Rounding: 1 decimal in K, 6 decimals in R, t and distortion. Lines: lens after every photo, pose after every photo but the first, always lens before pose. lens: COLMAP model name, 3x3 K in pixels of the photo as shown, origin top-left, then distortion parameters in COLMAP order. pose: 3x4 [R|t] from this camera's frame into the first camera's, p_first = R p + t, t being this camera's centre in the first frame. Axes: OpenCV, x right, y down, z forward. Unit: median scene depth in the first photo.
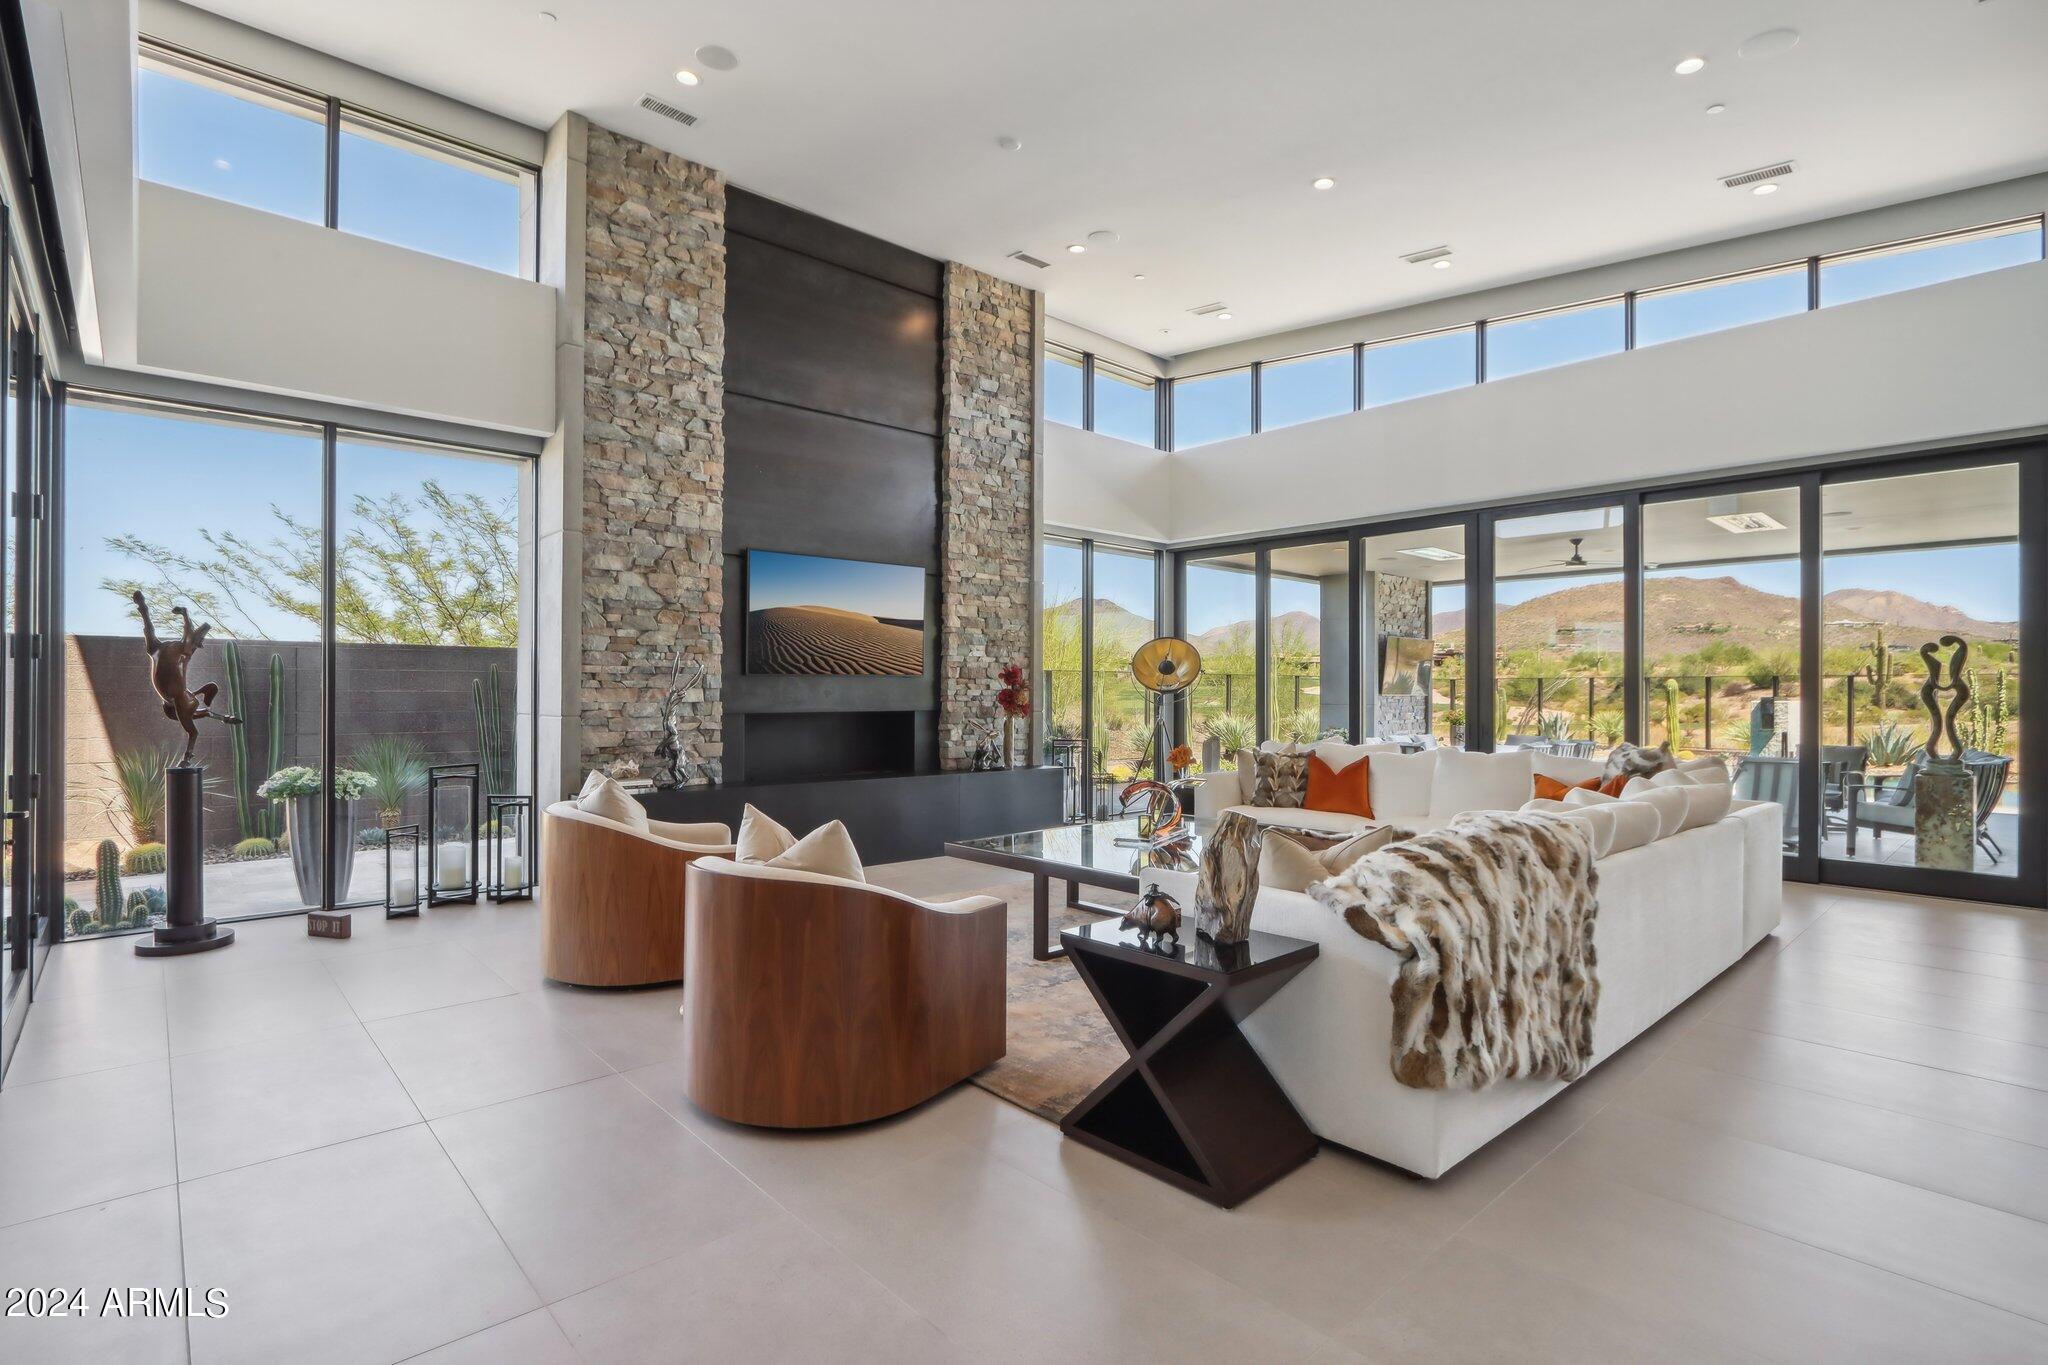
lens RADIAL K [[968.5, 0, 999.6], [0, 968.5, 687.6], [0, 0, 1]] dist [-0.013011, -0.000030]
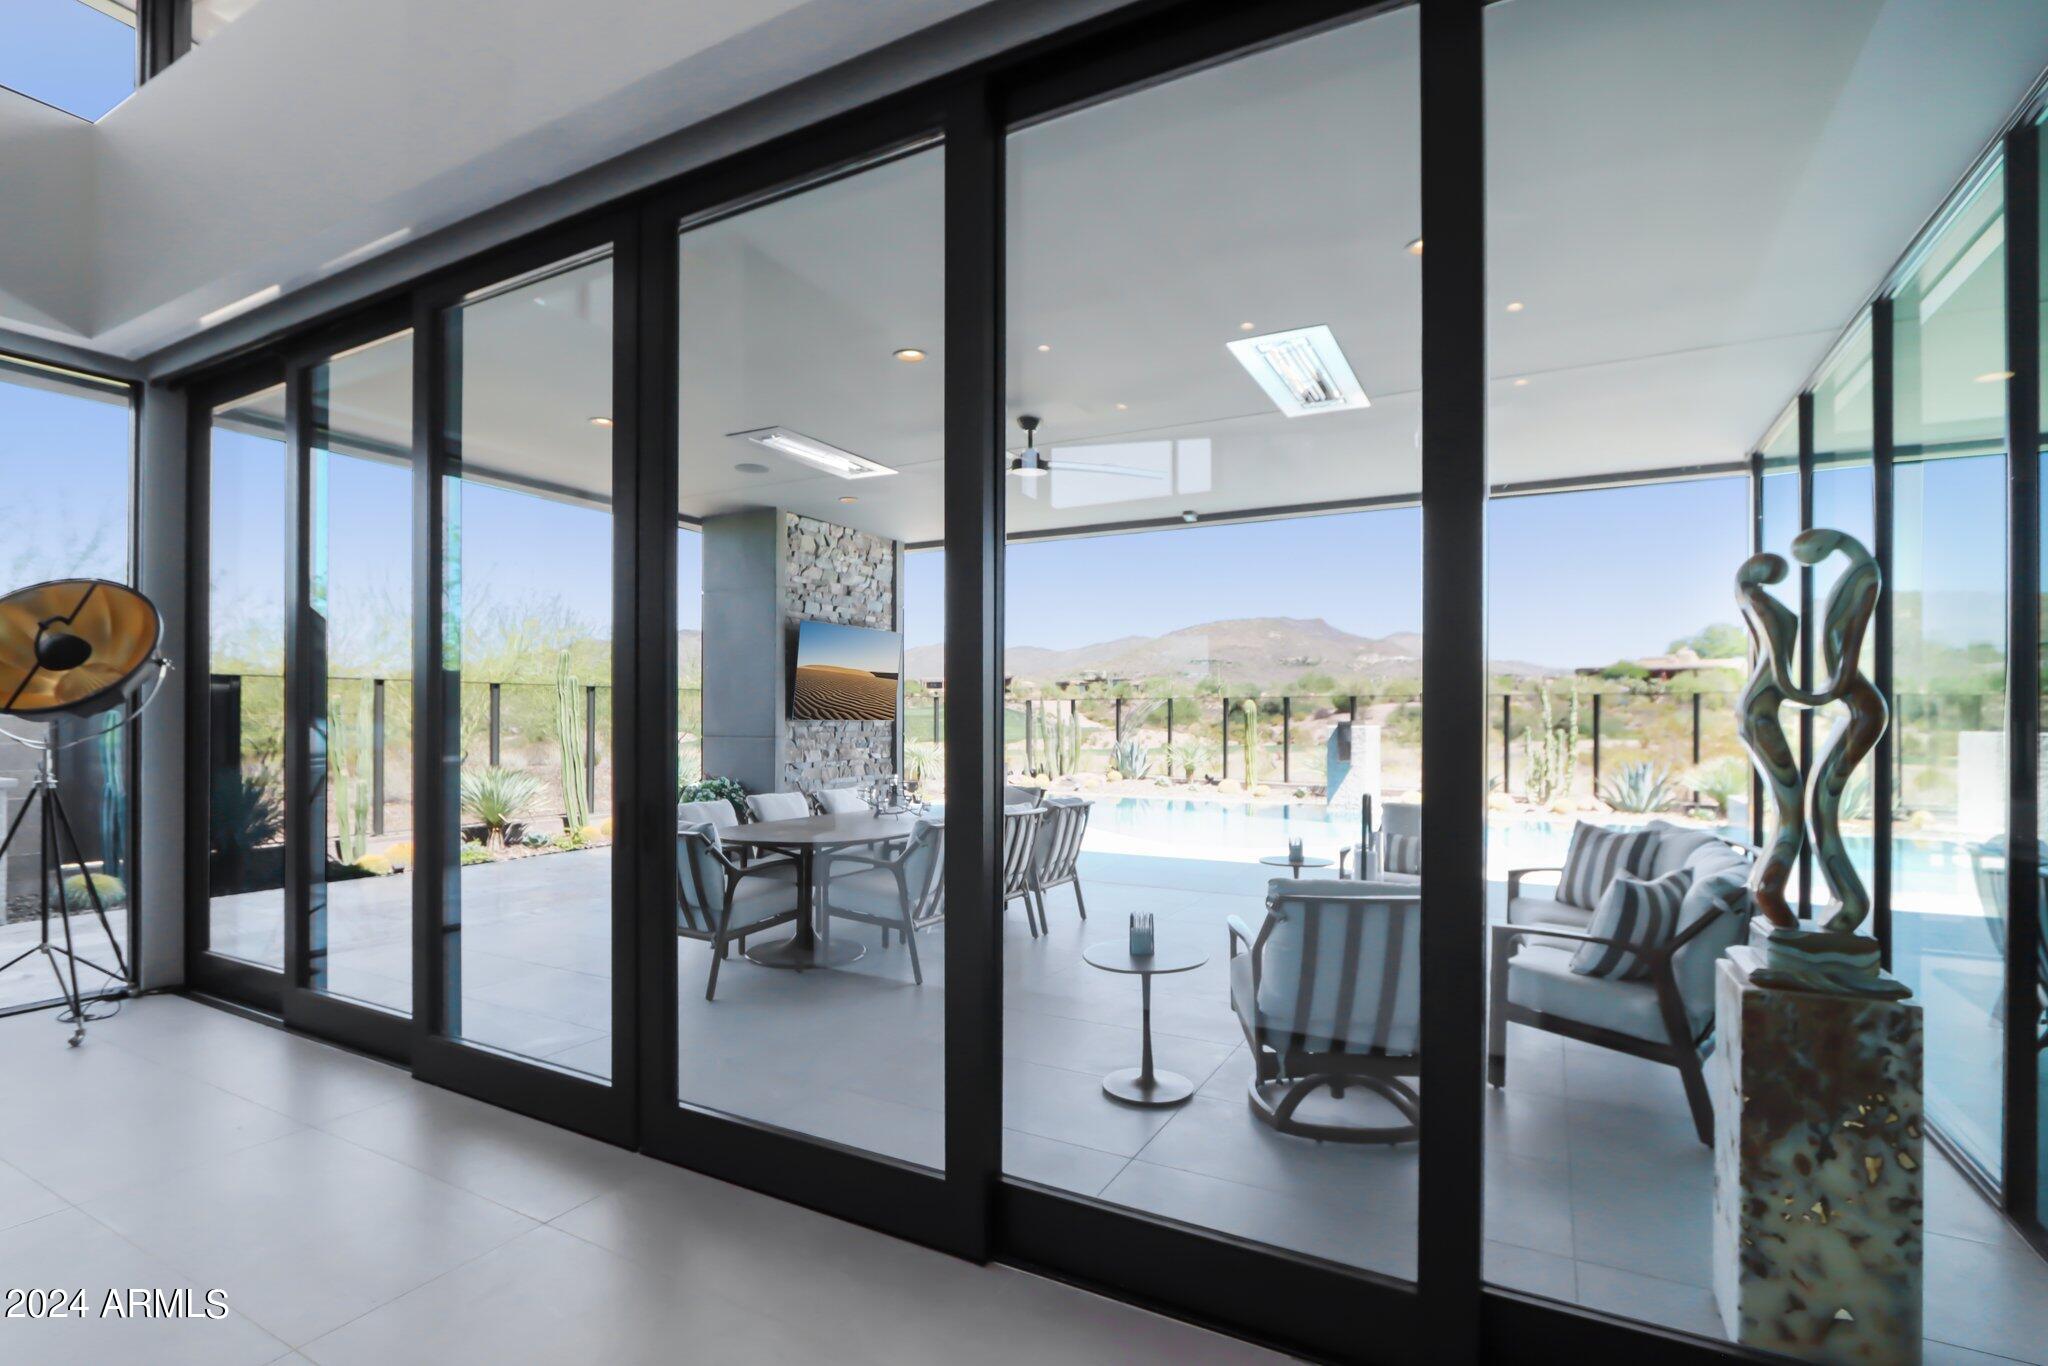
lens RADIAL K [[977.6, 0, 997.9], [0, 977.6, 708.9], [0, 0, 1]] dist [-0.017790, 0.002176]
pose [[0.945877, 0.001003, 0.324524, 0.495641], [0.000037, 0.999995, -0.003198, 0.004539], [-0.324525, 0.003037, 0.945872, 0.611829]]
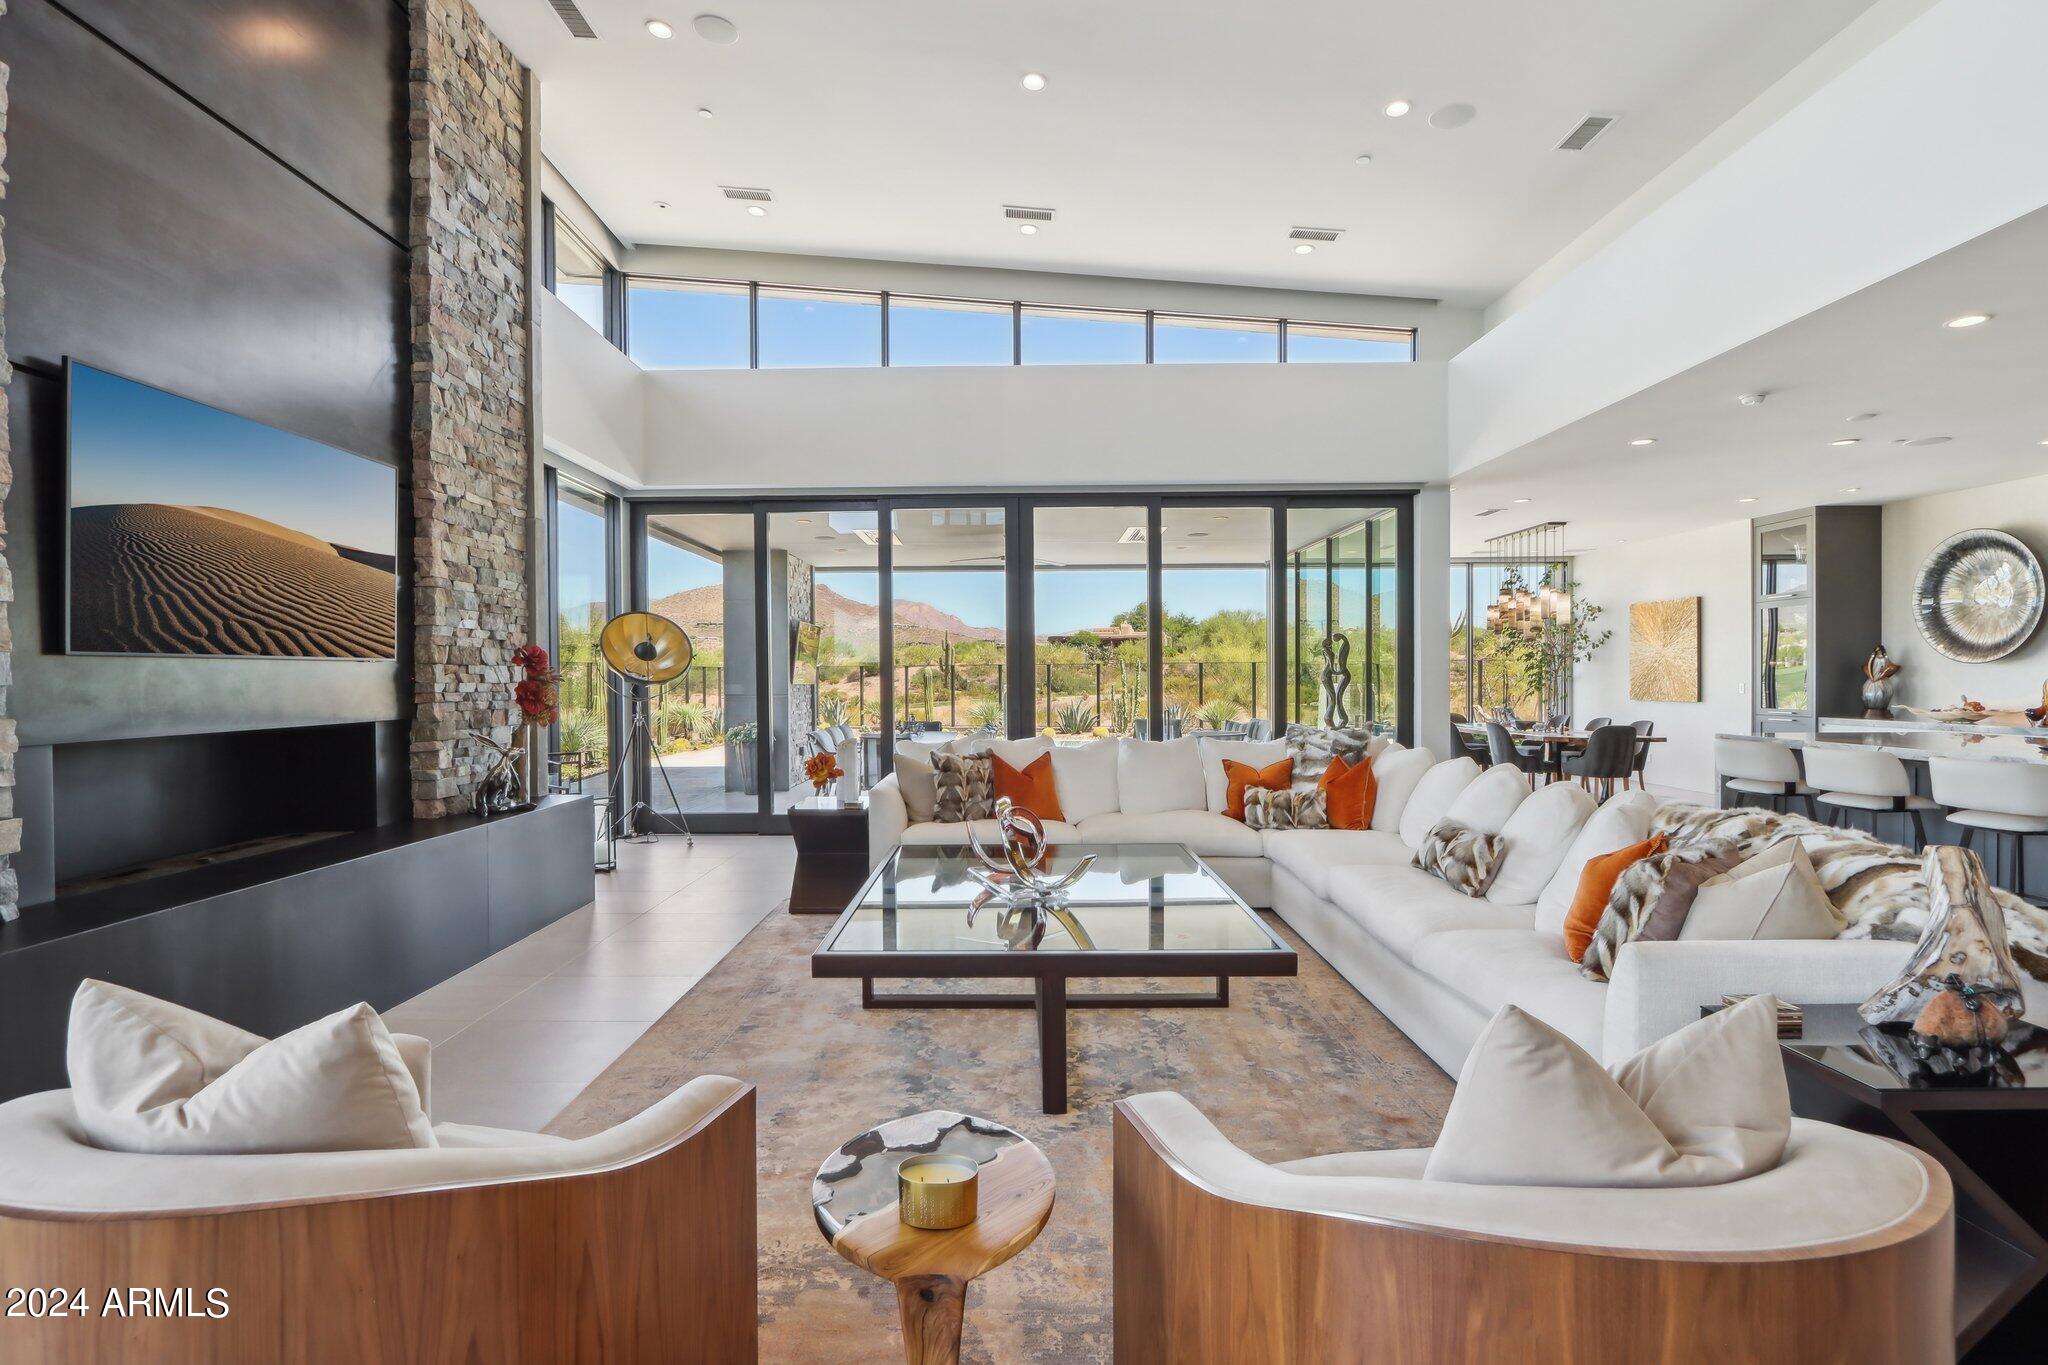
lens RADIAL K [[973.4, 0, 996.6], [0, 973.4, 691.5], [0, 0, 1]] dist [-0.012082, 0.000208]
pose [[0.677998, -0.018358, 0.734834, -0.248566], [0.006975, 0.999804, 0.018543, -0.001512], [-0.735030, -0.007446, 0.677993, 0.338743]]
